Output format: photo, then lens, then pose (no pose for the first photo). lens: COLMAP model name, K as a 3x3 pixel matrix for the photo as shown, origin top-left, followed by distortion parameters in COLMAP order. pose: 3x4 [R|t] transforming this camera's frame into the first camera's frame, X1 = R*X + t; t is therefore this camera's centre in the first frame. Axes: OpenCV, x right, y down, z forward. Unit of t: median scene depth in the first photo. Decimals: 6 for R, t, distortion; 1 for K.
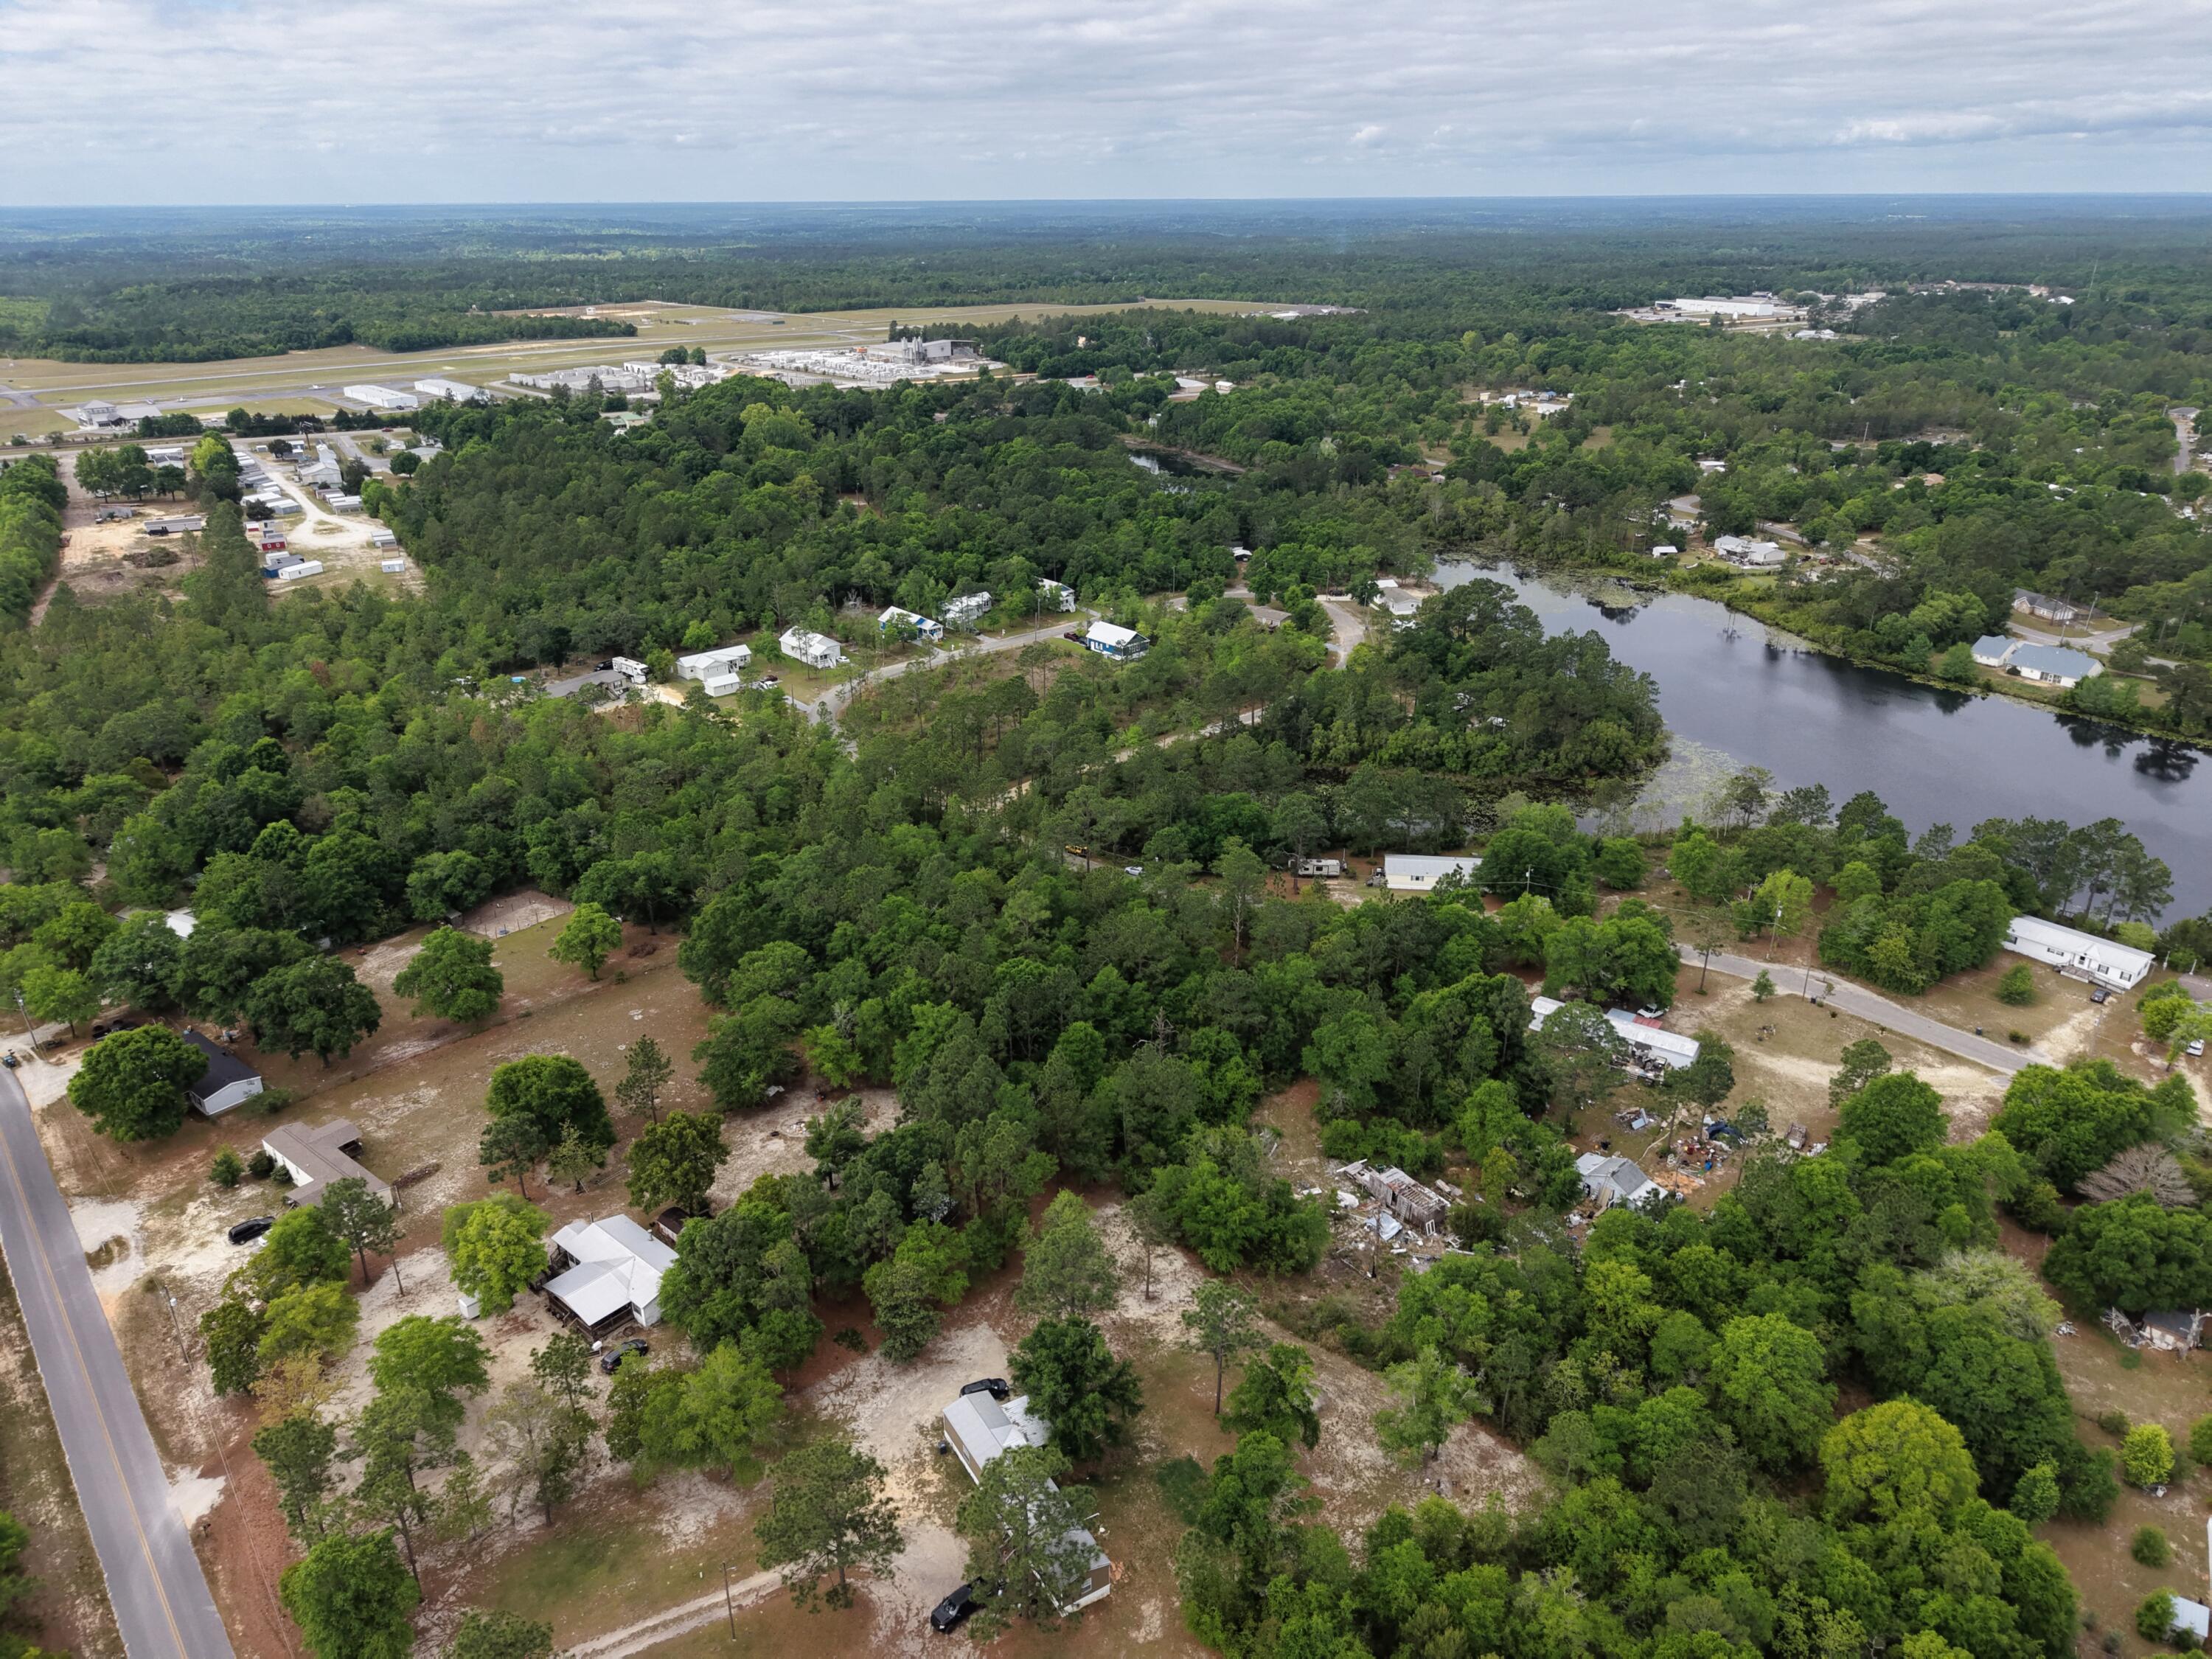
lens RADIAL K [[1480.5, 0, 1106.0], [0, 1480.5, 829.5], [0, 0, 1]] dist [0.012116, -0.008438]
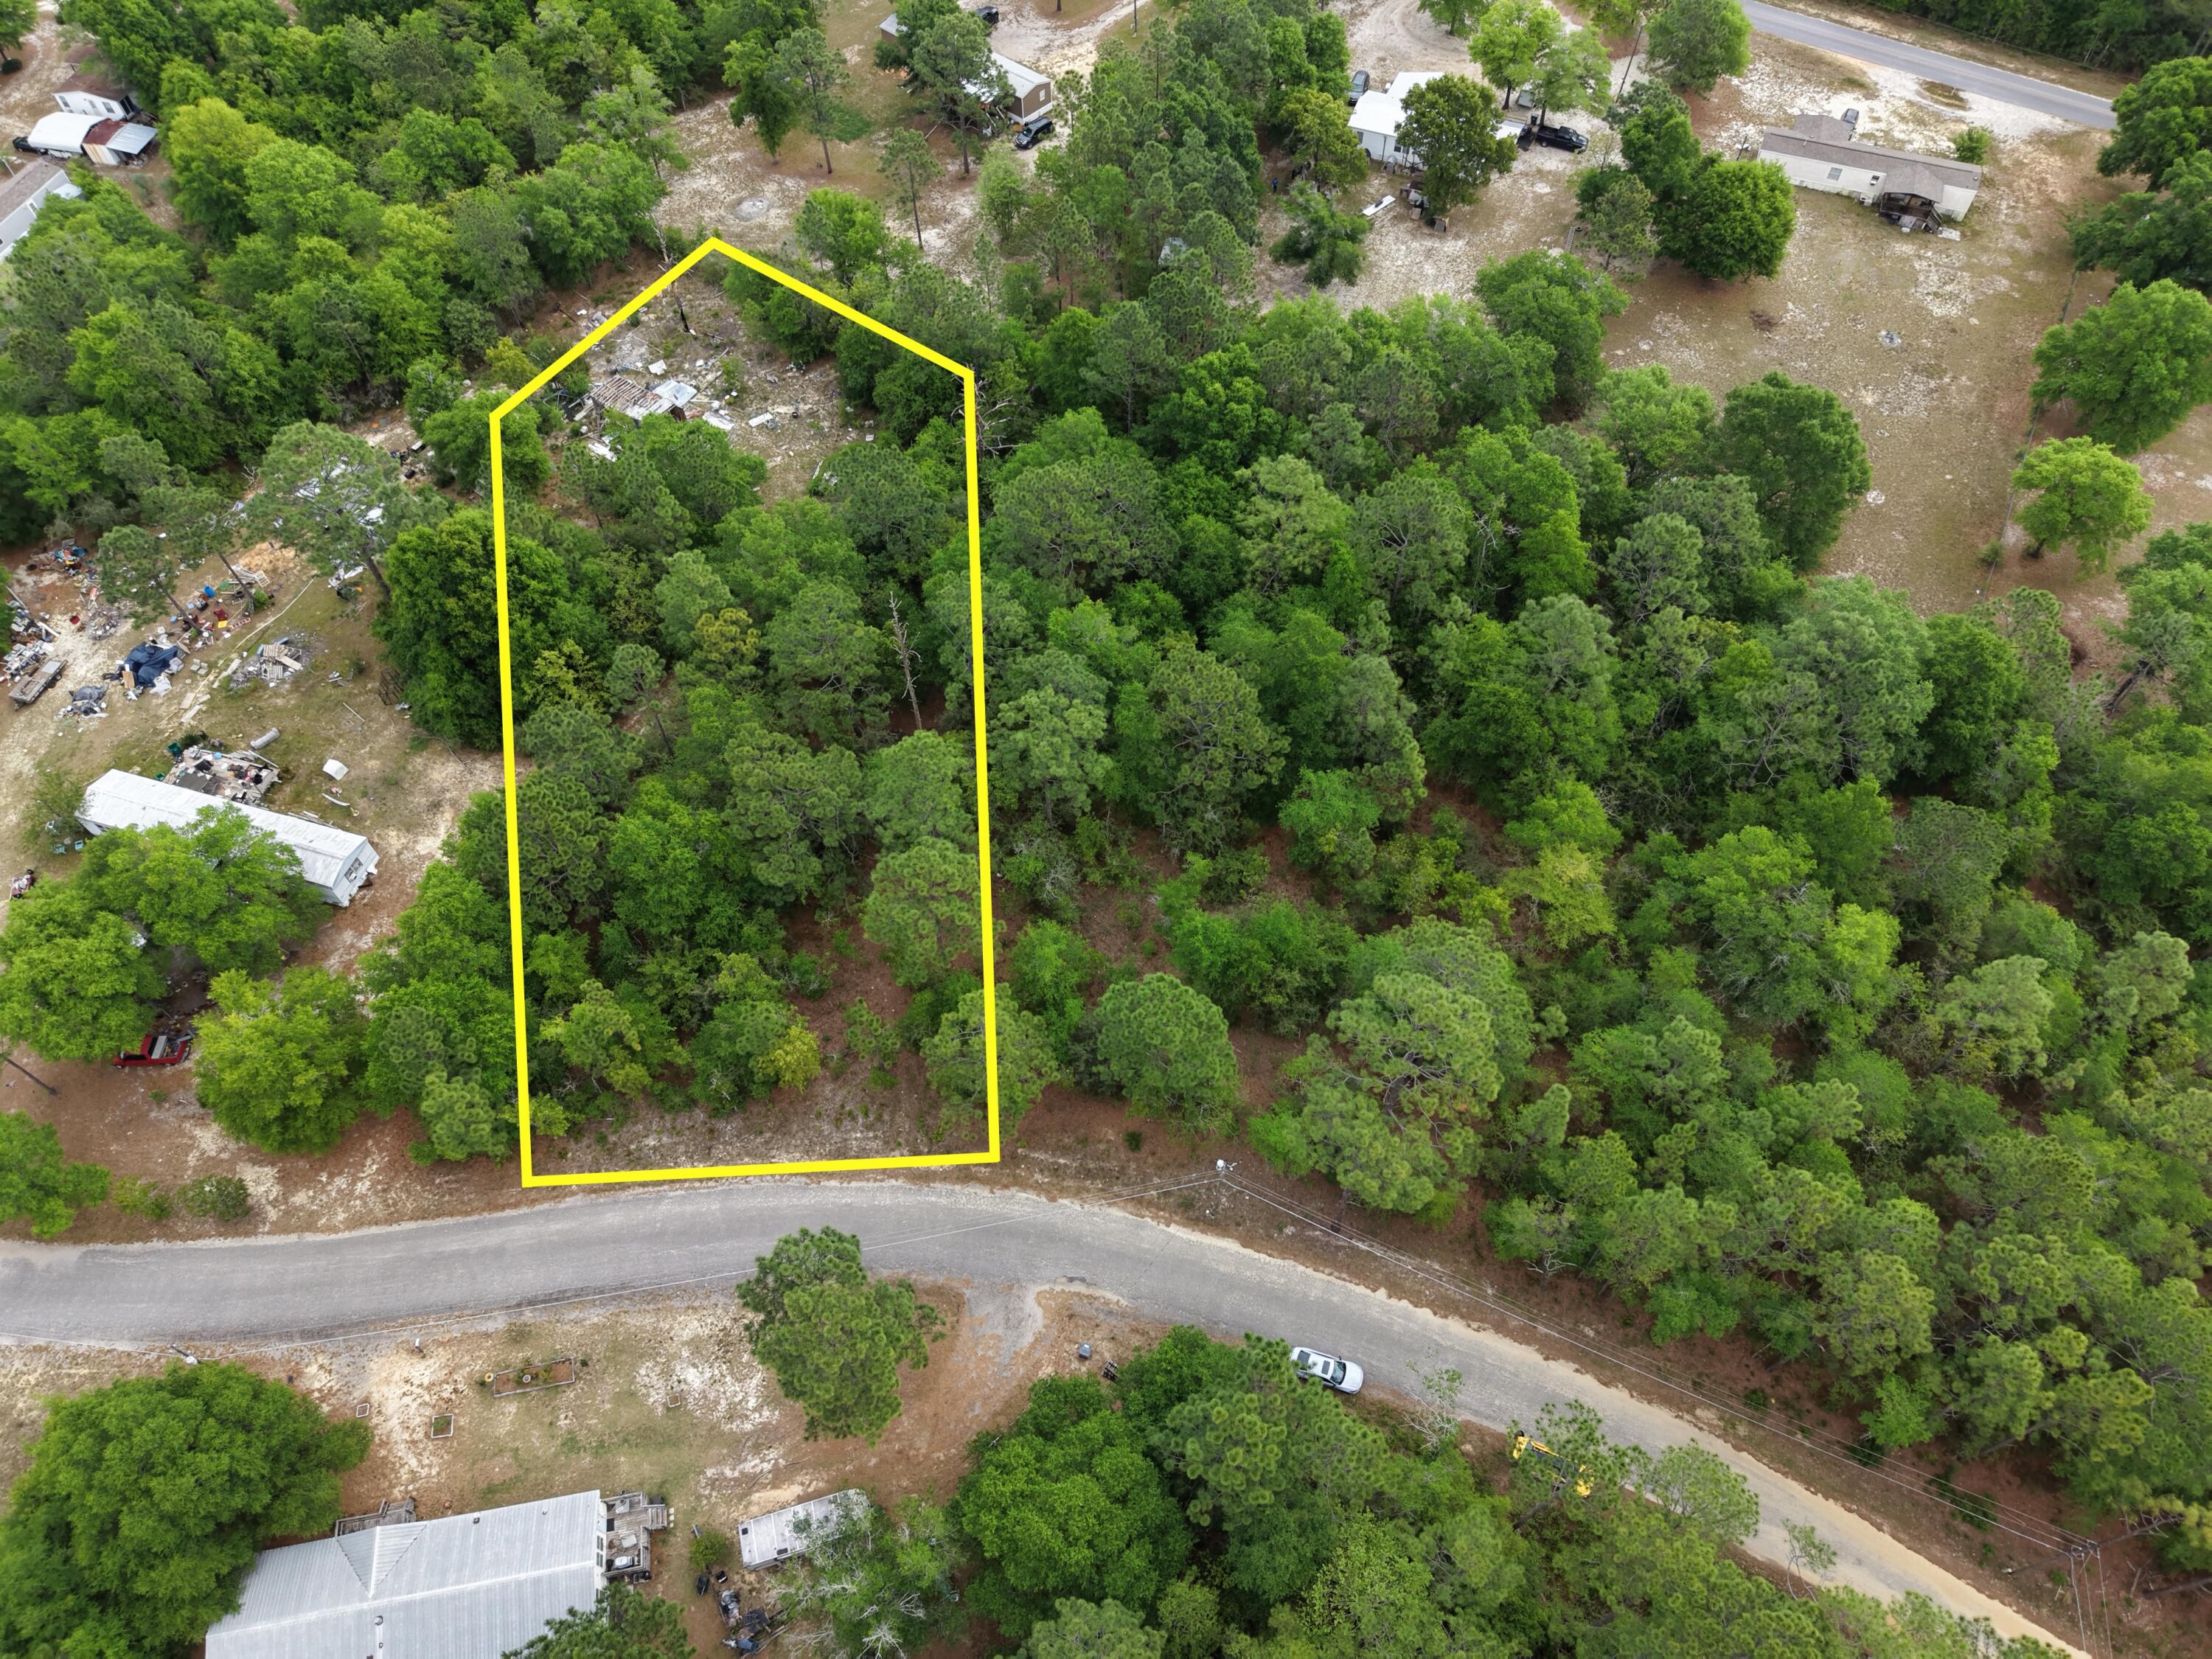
lens RADIAL K [[1481.8, 0, 1106.0], [0, 1481.8, 829.5], [0, 0, 1]] dist [0.013921, -0.001145]
pose [[-0.957949, 0.246093, -0.147555, 0.114407], [-0.094822, 0.213846, 0.972254, -0.438066], [0.270819, 0.945361, -0.181518, 1.215323]]
